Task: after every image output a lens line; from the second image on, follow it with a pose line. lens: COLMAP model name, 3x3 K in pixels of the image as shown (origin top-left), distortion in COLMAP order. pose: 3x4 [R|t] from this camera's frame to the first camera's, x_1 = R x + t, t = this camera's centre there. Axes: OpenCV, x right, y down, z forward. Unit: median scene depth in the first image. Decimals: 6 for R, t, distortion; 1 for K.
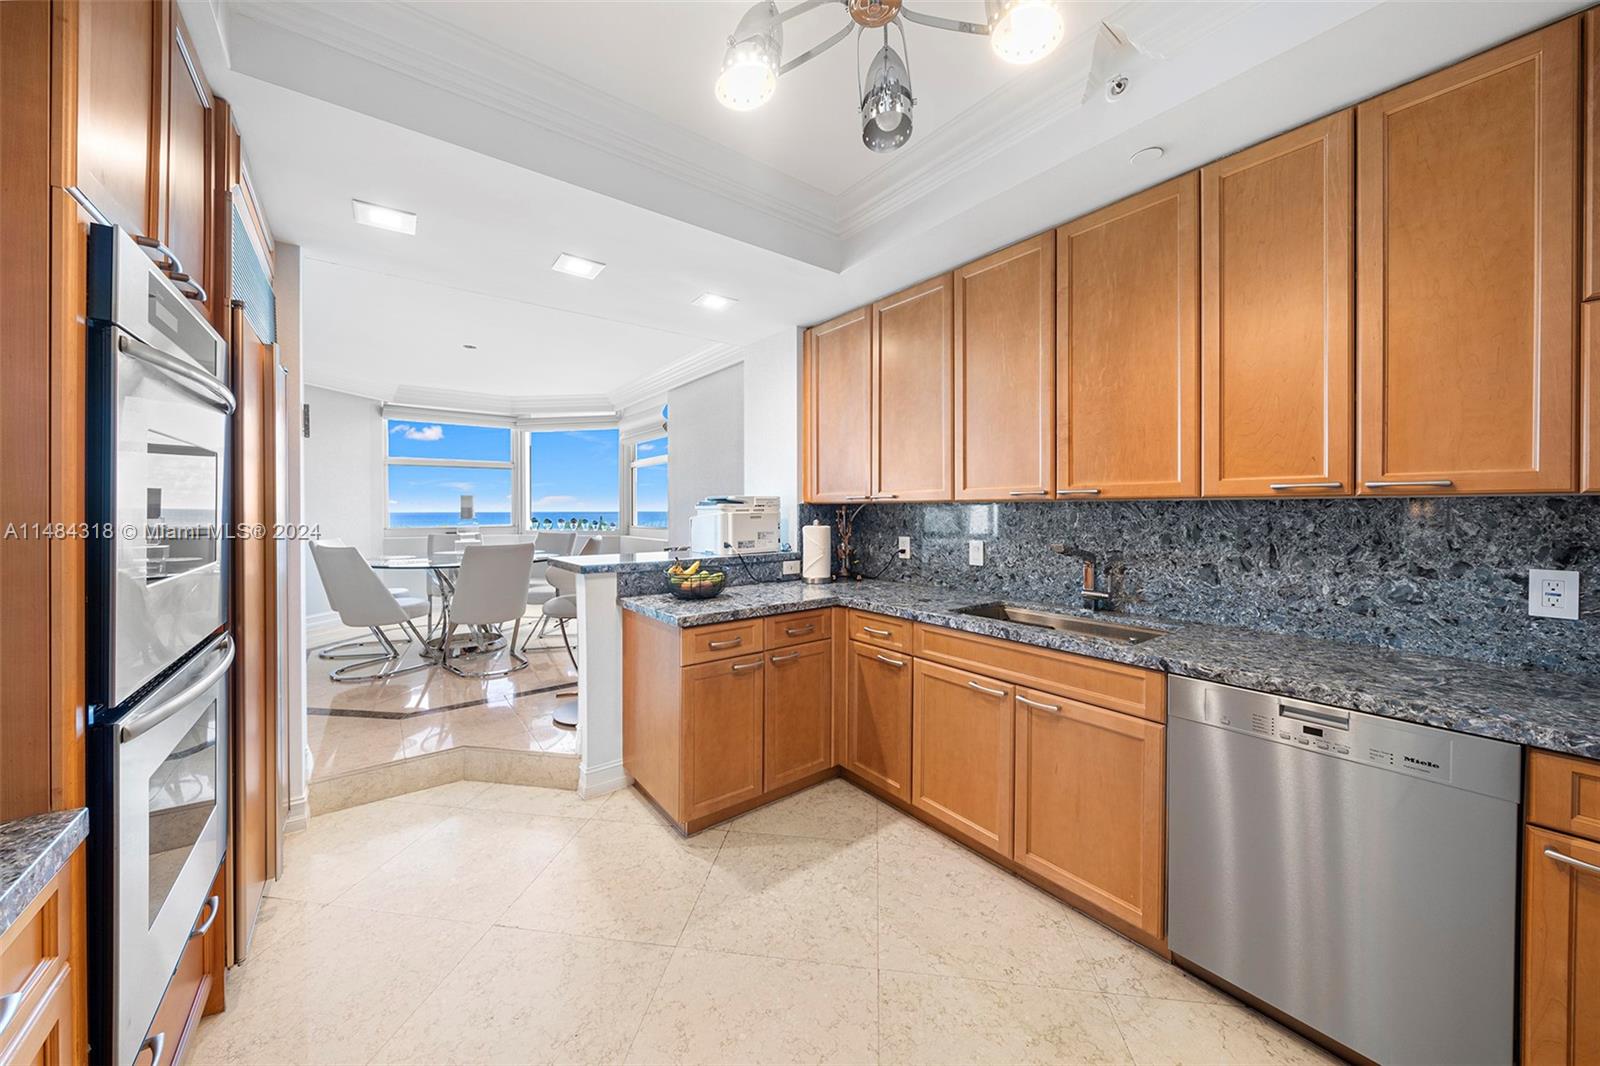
lens RADIAL K [[557.6, 0, 799.0], [0, 557.6, 514.1], [0, 0, 1]] dist [-0.005070, 0.000018]
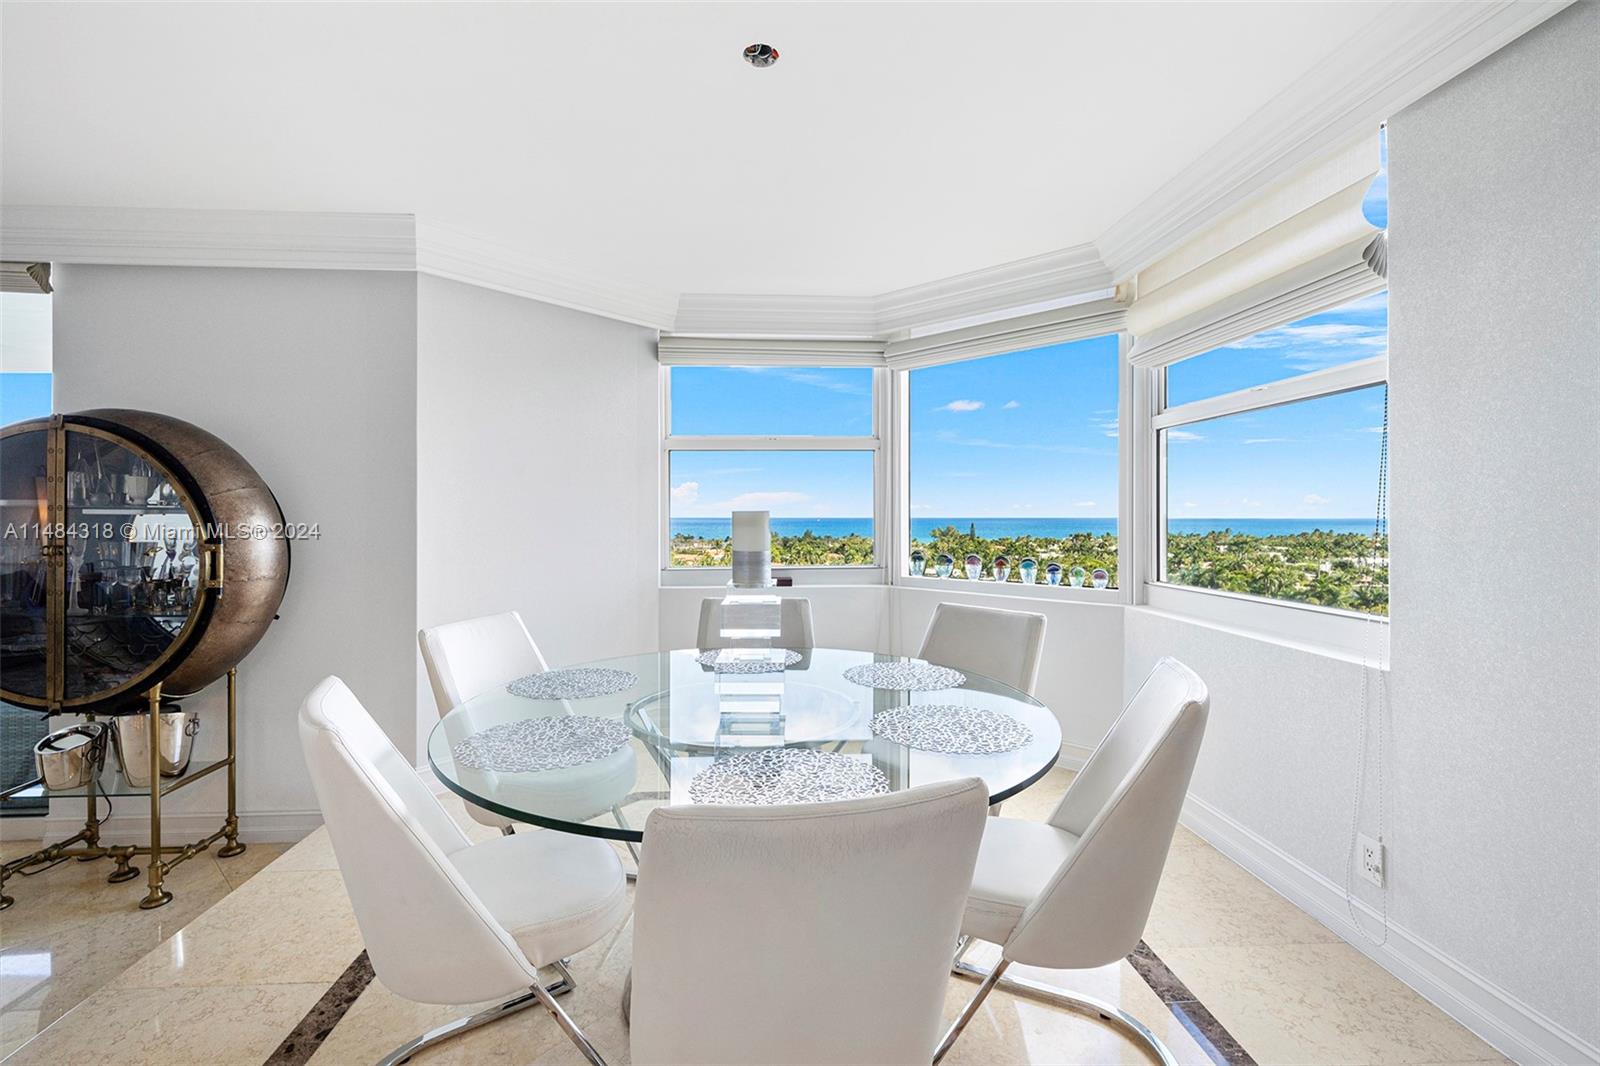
lens RADIAL K [[718.0, 0, 800.0], [0, 718.0, 533.0], [0, 0, 1]] dist [-0.015339, -0.000017]
pose [[0.833793, 0.016461, -0.551832, -0.643956], [-0.006853, 0.999787, 0.019468, -0.056181], [0.552035, -0.012450, 0.833728, 1.263037]]
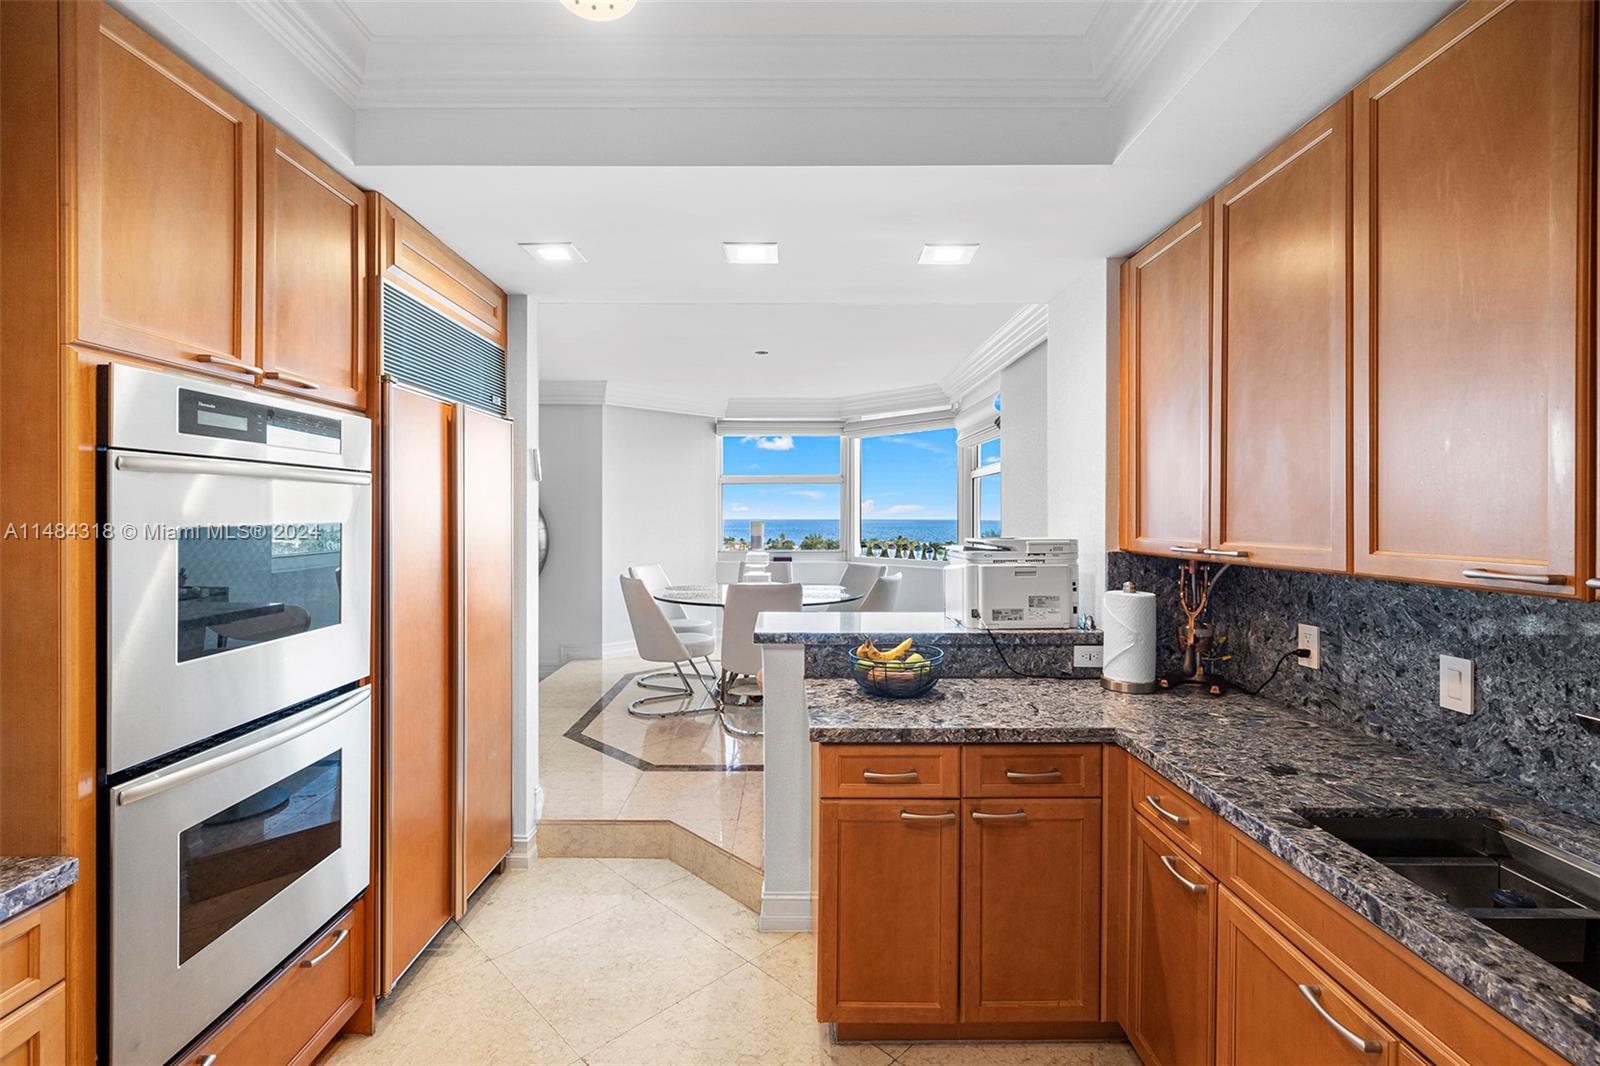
lens RADIAL K [[732.5, 0, 791.0], [0, 732.5, 520.2], [0, 0, 1]] dist [0.001836, 0.000379]
pose [[0.792682, 0.006136, -0.609605, 0.289016], [-0.008263, 0.999966, -0.000680, -0.067864], [0.609580, 0.005577, 0.792705, 0.218562]]
